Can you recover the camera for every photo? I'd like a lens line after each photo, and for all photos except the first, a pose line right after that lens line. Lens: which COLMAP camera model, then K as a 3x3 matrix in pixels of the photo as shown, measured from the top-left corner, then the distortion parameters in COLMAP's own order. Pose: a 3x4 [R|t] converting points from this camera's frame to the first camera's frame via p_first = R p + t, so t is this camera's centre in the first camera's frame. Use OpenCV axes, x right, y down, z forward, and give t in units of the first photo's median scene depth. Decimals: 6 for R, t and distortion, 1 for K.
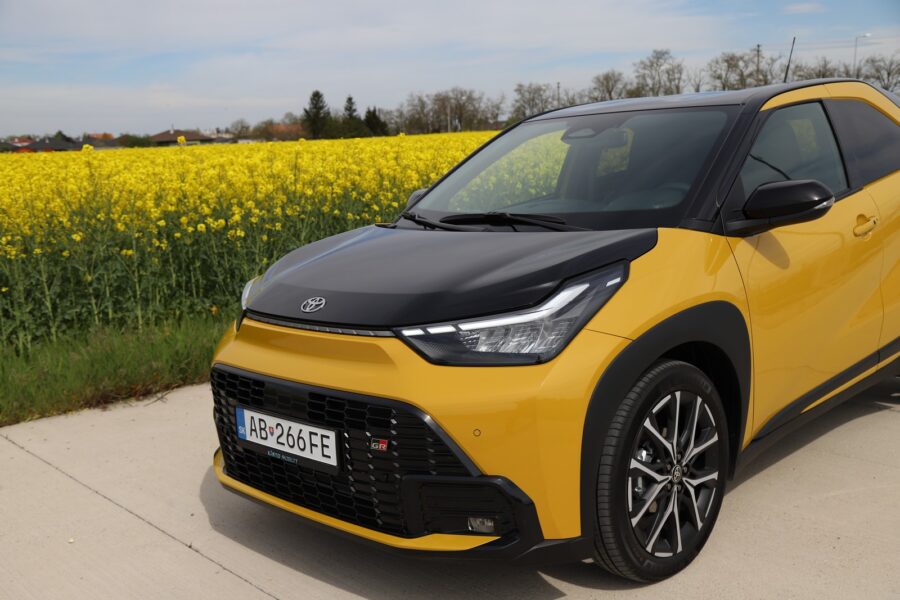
lens RADIAL K [[1040.0, 0, 450.0], [0, 1040.0, 300.0], [0, 0, 1]] dist [0.064910, 0.012170]
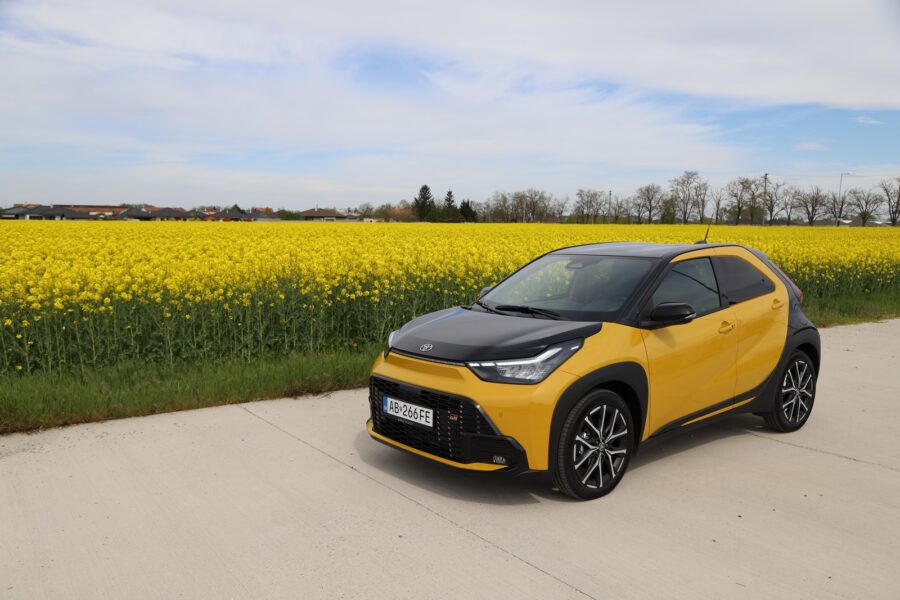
lens RADIAL K [[807.6, 0, 450.0], [0, 807.6, 300.0], [0, 0, 1]] dist [-0.028032, 0.006663]
pose [[0.993751, 0.072564, -0.084819, 0.035006], [-0.077571, 0.995338, -0.057312, -0.000929], [0.080265, 0.063534, 0.994747, -0.489904]]
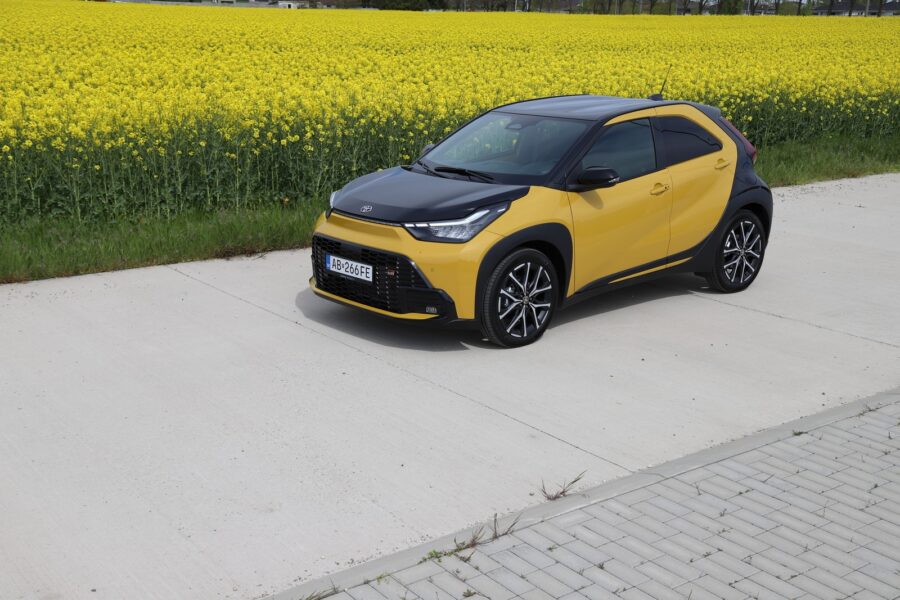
lens RADIAL K [[1161.2, 0, 450.0], [0, 1161.2, 300.0], [0, 0, 1]] dist [0.136073, 0.024587]
pose [[0.995744, 0.084501, -0.036799, 0.129008], [-0.081022, 0.992862, 0.087521, -0.029534], [0.043932, -0.084167, 0.995483, -1.244441]]
